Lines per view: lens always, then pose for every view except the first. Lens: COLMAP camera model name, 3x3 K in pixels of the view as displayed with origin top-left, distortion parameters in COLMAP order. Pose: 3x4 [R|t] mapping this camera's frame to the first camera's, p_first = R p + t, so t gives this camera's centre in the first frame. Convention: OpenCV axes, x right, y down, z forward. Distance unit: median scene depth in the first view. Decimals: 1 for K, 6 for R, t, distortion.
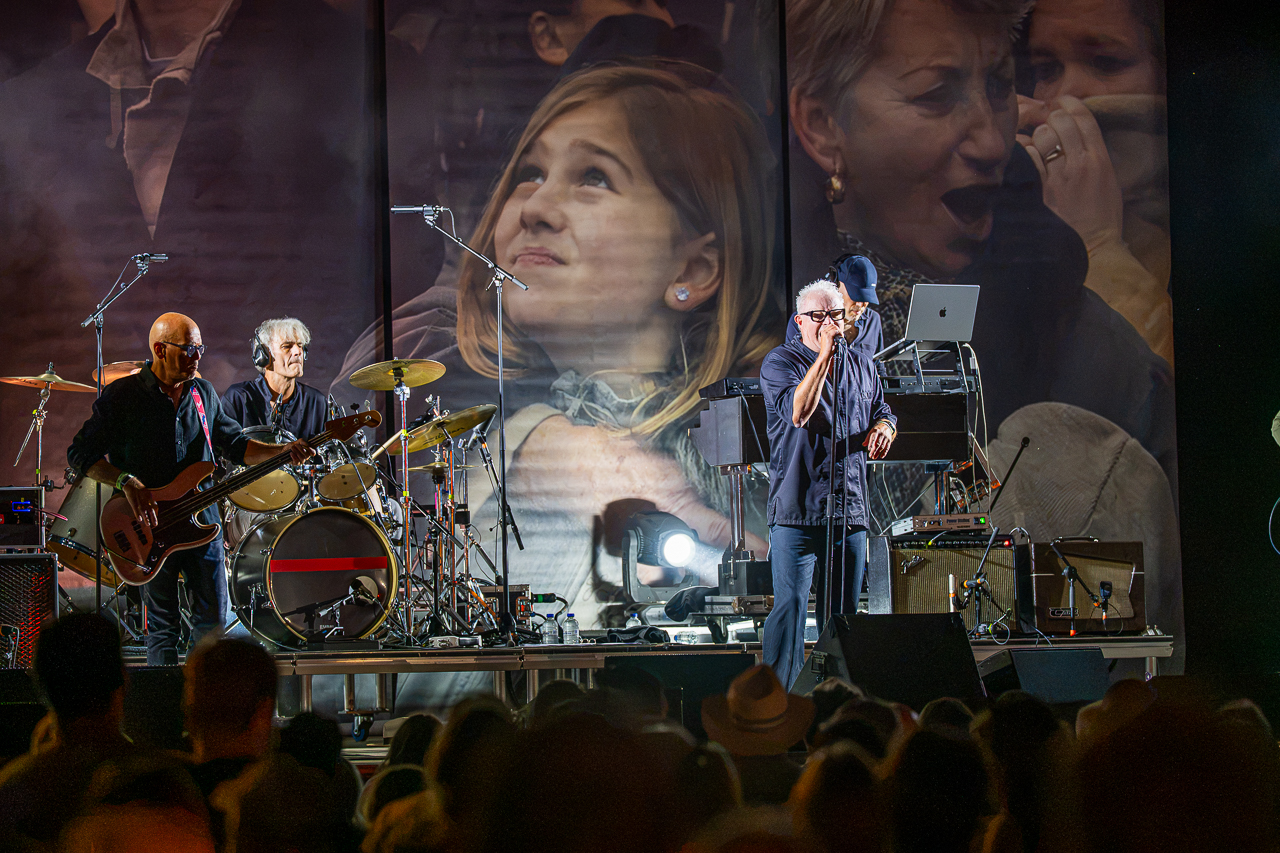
lens RADIAL K [[8397.5, 0, 635.8], [0, 8397.5, 427.5], [0, 0, 1]] dist [0.229326, 0.000000]
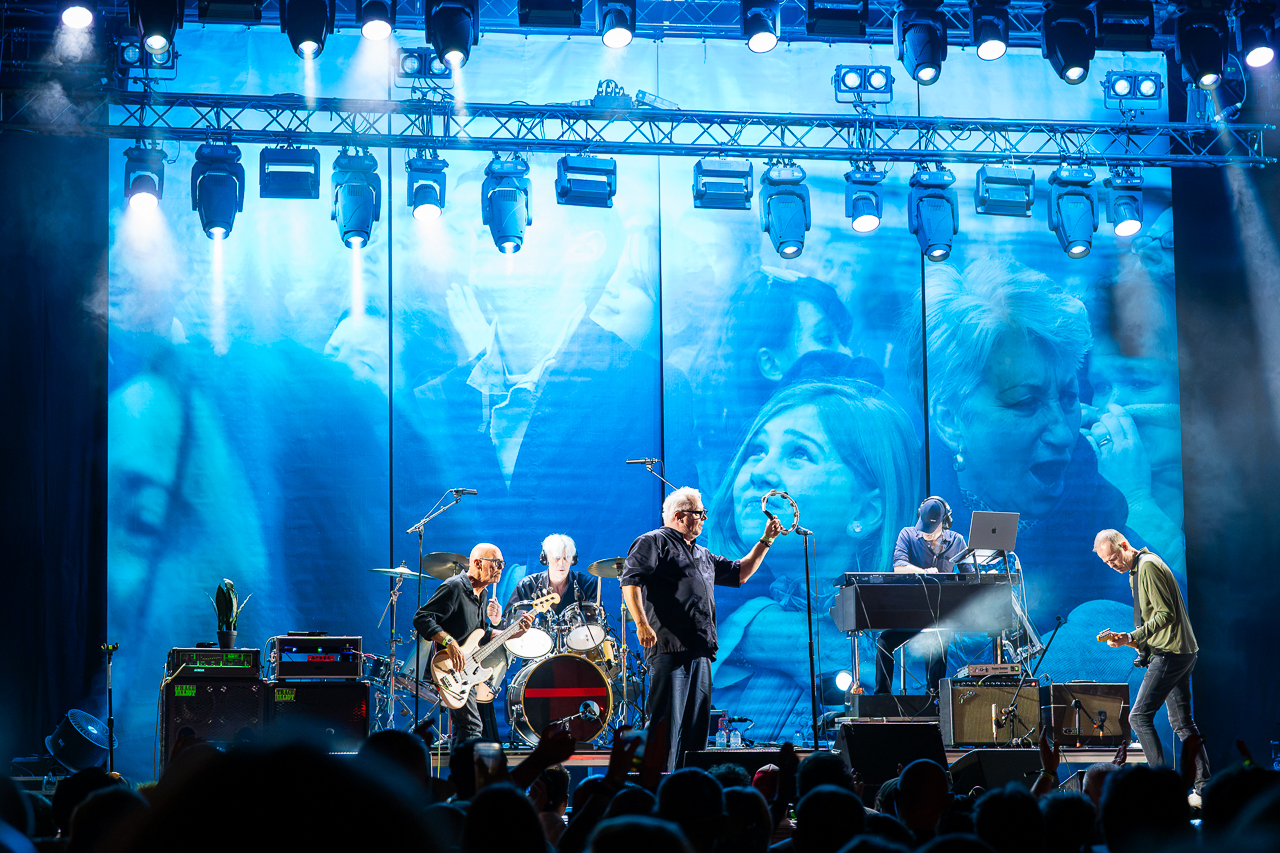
lens RADIAL K [[3405.9, 0, 638.3], [0, 3405.9, 430.0], [0, 0, 1]] dist [0.132636, 0.000000]
pose [[0.984848, -0.005275, -0.173338, 0.075536], [-0.007870, 0.997148, -0.075057, 0.013931], [0.173240, 0.075284, 0.981998, 0.366679]]
